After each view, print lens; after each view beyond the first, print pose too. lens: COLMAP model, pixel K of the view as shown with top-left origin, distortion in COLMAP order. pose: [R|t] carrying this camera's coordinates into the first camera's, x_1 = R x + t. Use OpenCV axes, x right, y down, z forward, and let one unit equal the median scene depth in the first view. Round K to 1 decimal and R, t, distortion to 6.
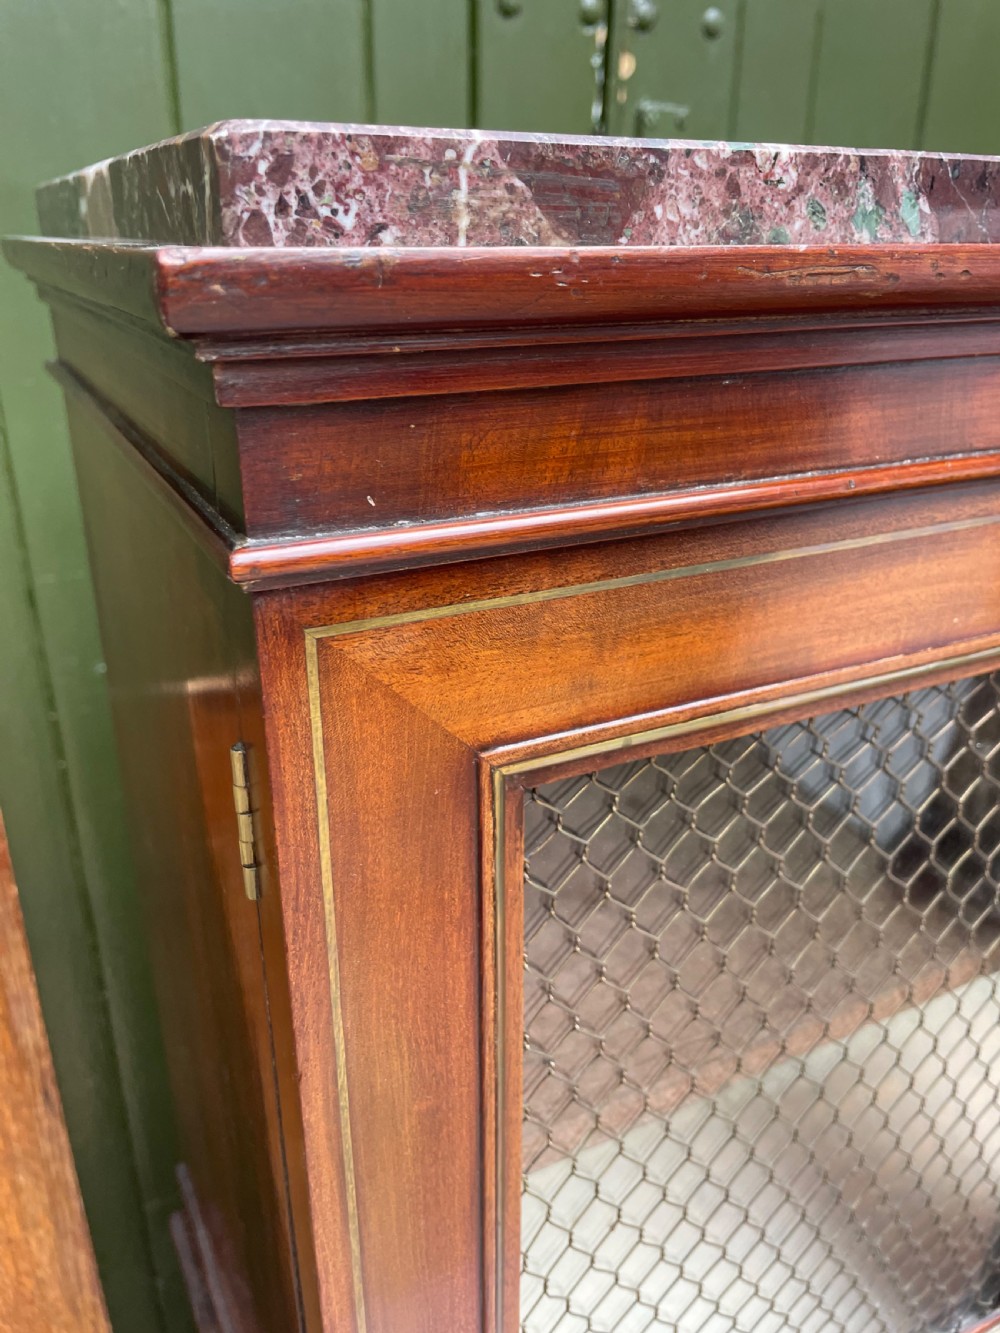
lens RADIAL K [[1032.1, 0, 502.1], [0, 1032.1, 664.8], [0, 0, 1]] dist [0.081432, -0.132958]
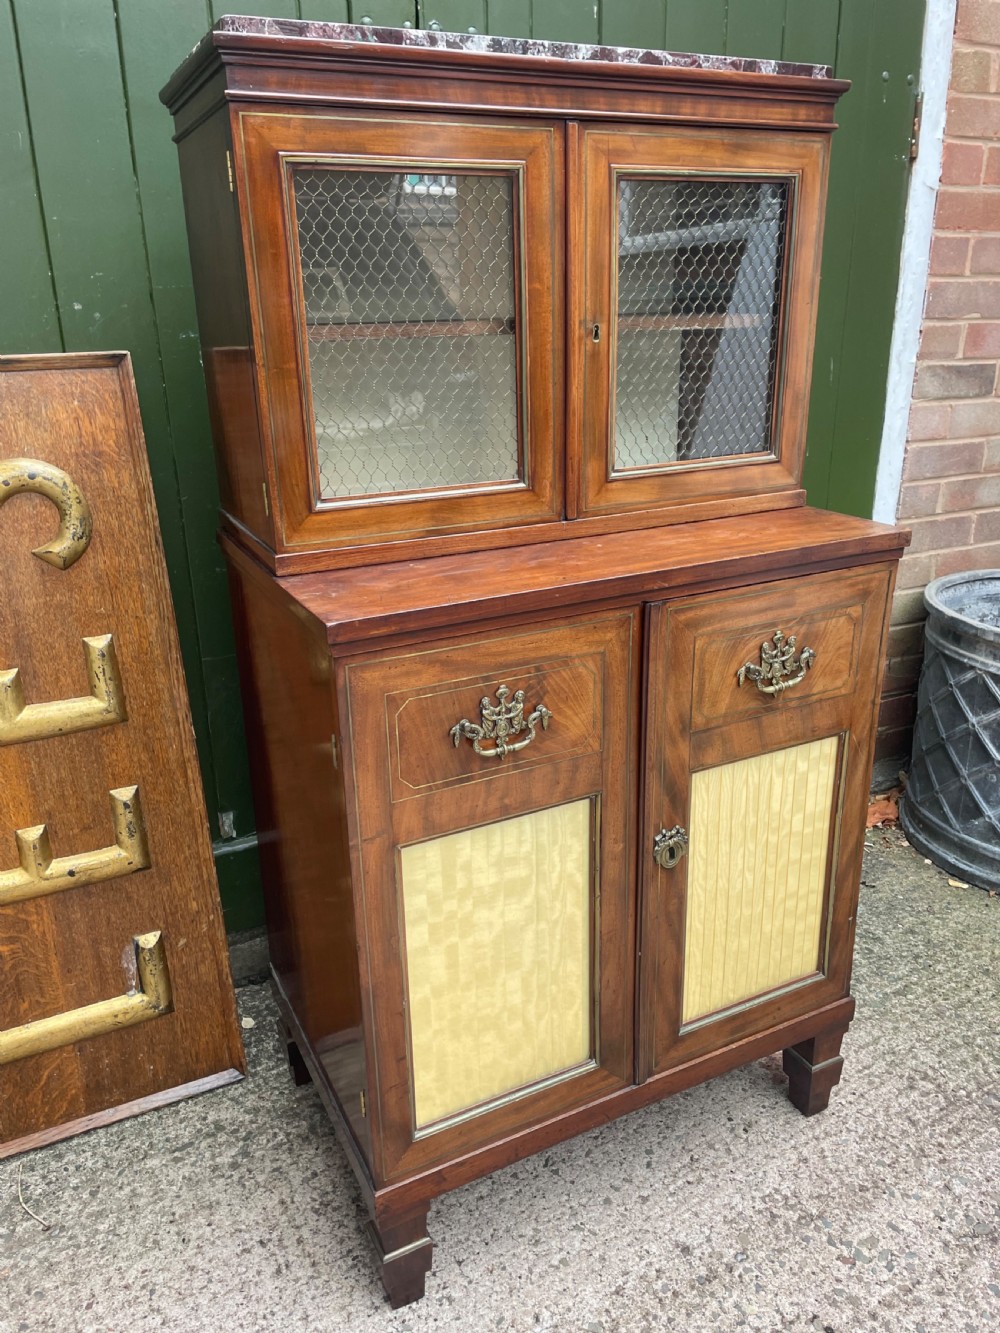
lens RADIAL K [[1005.8, 0, 500.9], [0, 1005.8, 658.5], [0, 0, 1]] dist [0.086311, -0.112596]
pose [[0.999397, -0.013672, -0.031912, 1.077588], [0.012050, 0.998653, -0.050476, 2.568111], [0.032559, 0.050061, 0.998215, -3.404882]]
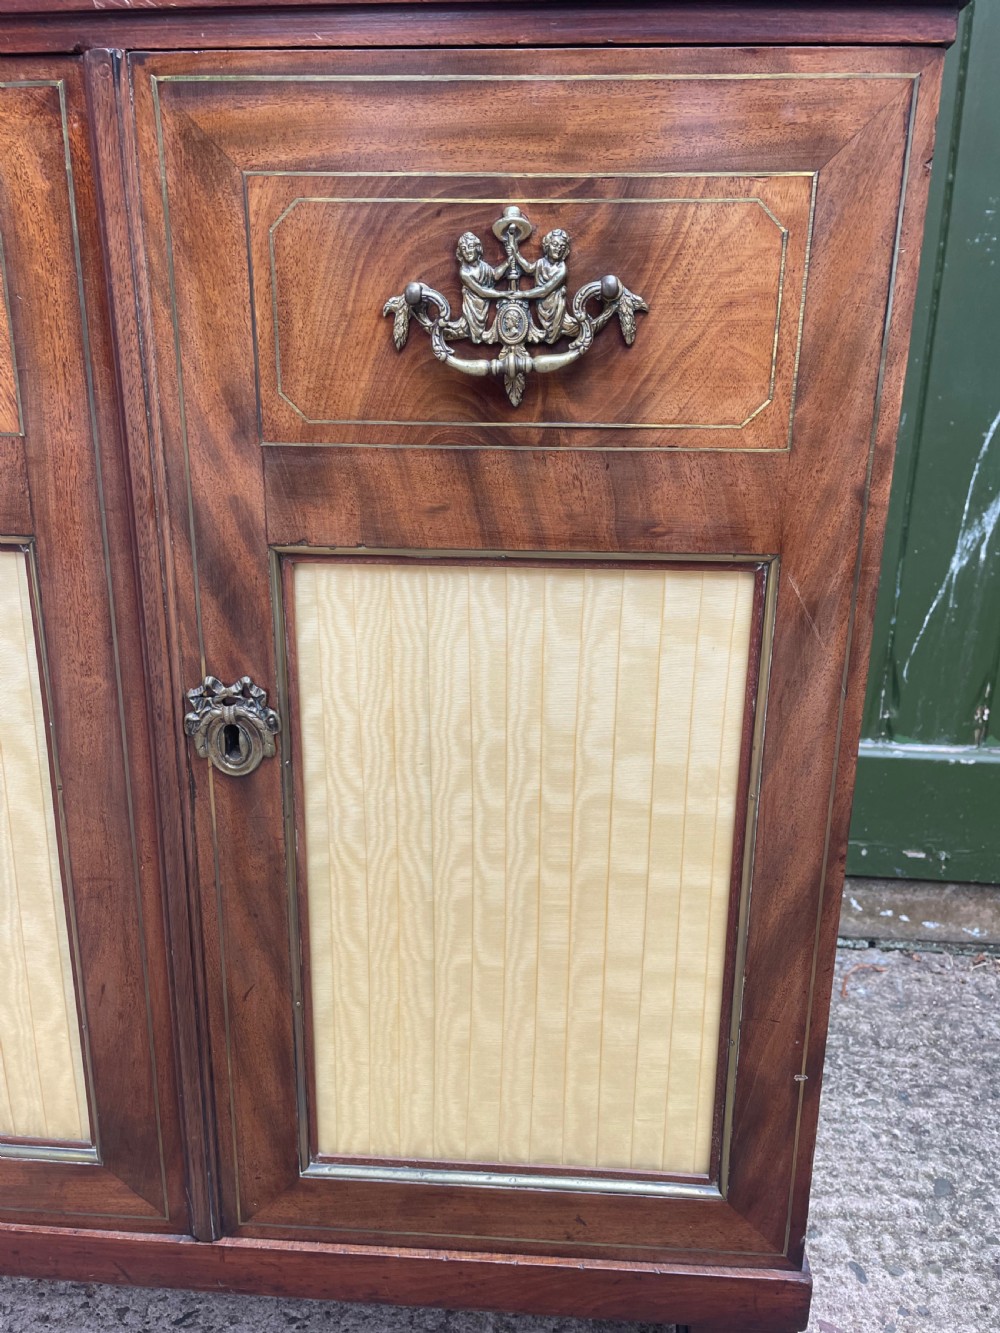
lens RADIAL K [[1014.5, 0, 490.8], [0, 1014.5, 664.9], [0, 0, 1]] dist [0.078262, -0.109831]
pose [[0.850159, 0.151607, -0.504226, 3.608479], [-0.209192, 0.976079, -0.059232, 3.220083], [0.483185, 0.155837, 0.861538, 0.462275]]
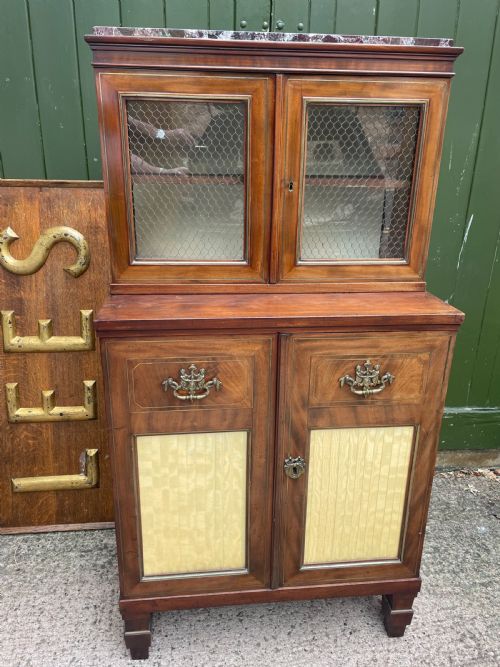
lens RADIAL K [[503.1, 0, 250.6], [0, 503.1, 330.6], [0, 0, 1]] dist [0.086725, -0.113951]
pose [[0.926687, 0.135185, -0.350680, 3.044171], [-0.156828, 0.987043, -0.033925, 2.214424], [0.341550, 0.086434, 0.935881, -2.802996]]
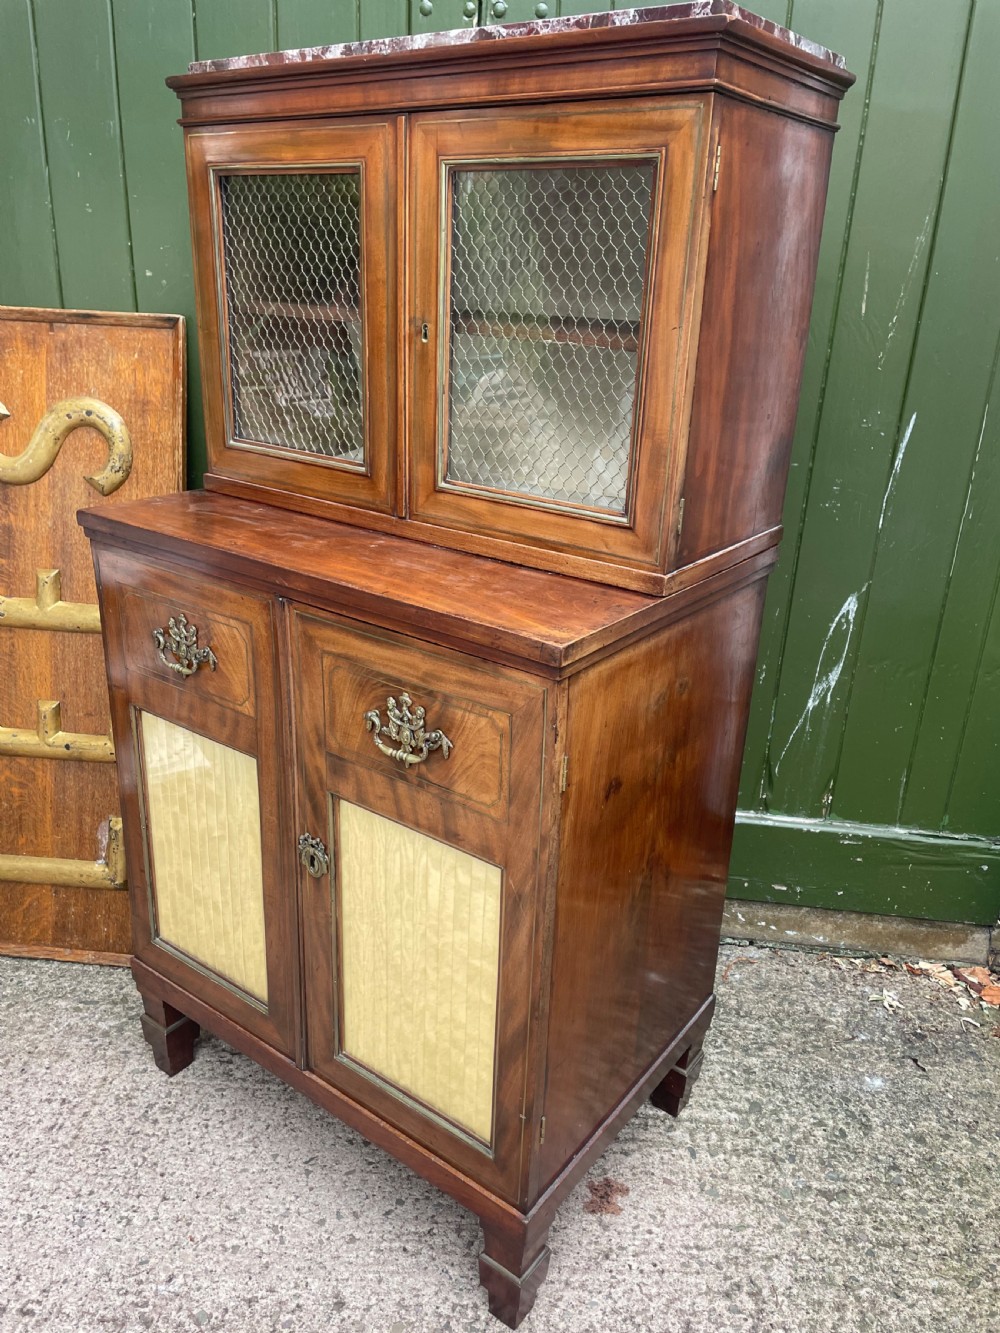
lens RADIAL K [[1009.1, 0, 500.0], [0, 1009.1, 656.7], [0, 0, 1]] dist [0.084251, -0.112497]
pose [[0.834258, 0.222118, -0.504655, 4.835515], [-0.244185, 0.969455, 0.023024, 1.888361], [0.494354, 0.104021, 0.863014, -2.019144]]
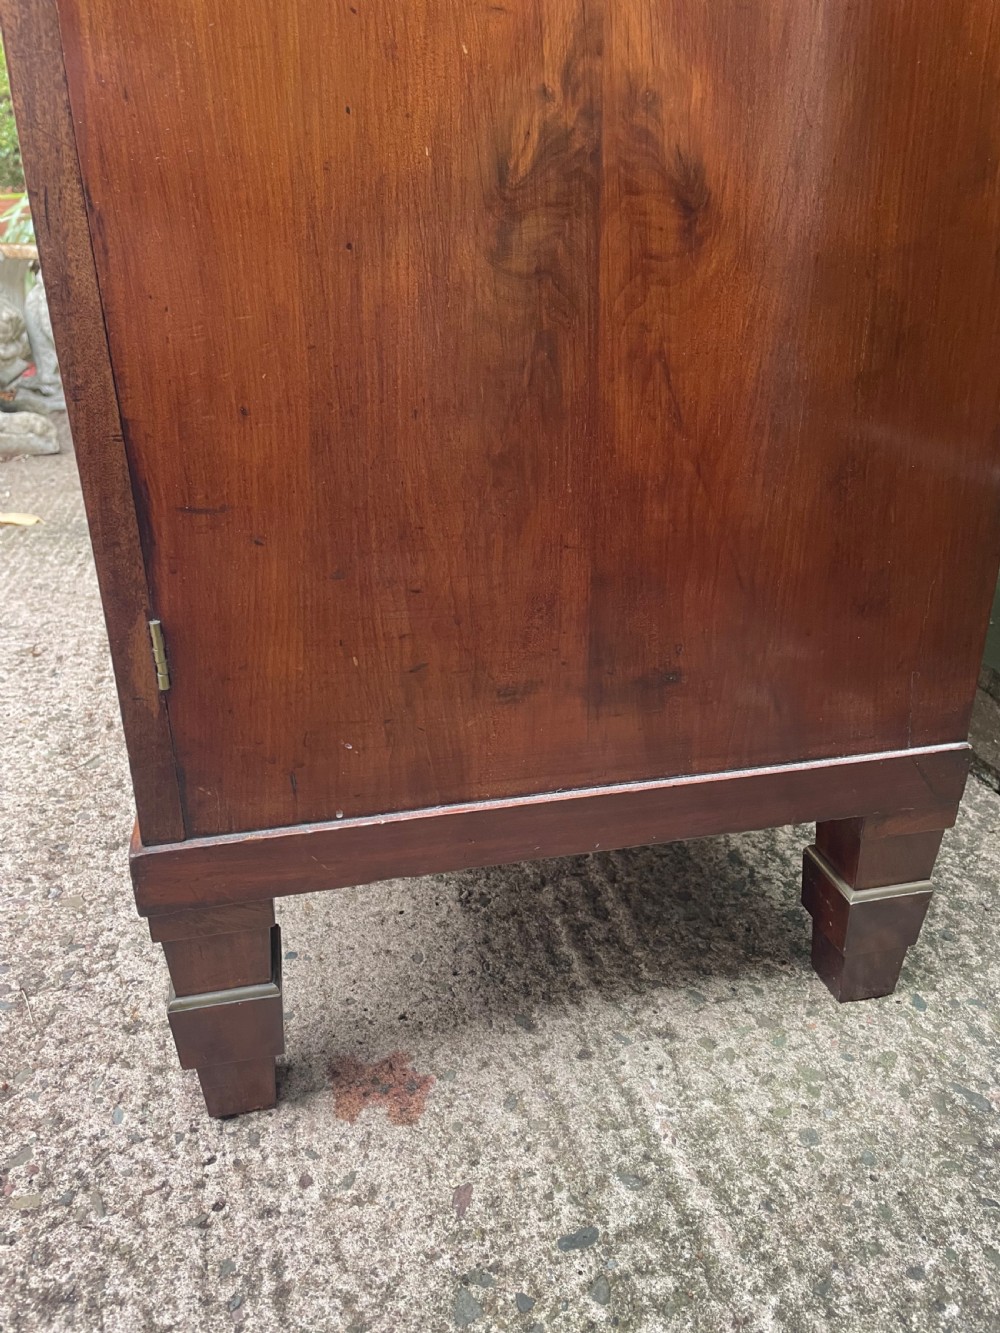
lens RADIAL K [[1009.1, 0, 500.0], [0, 1009.1, 656.7], [0, 0, 1]] dist [0.084251, -0.112497]
pose [[-0.264640, 0.388533, -0.882614, 4.910374], [-0.358980, 0.809777, 0.464105, 2.698481], [0.895041, 0.439662, -0.074823, 4.337959]]
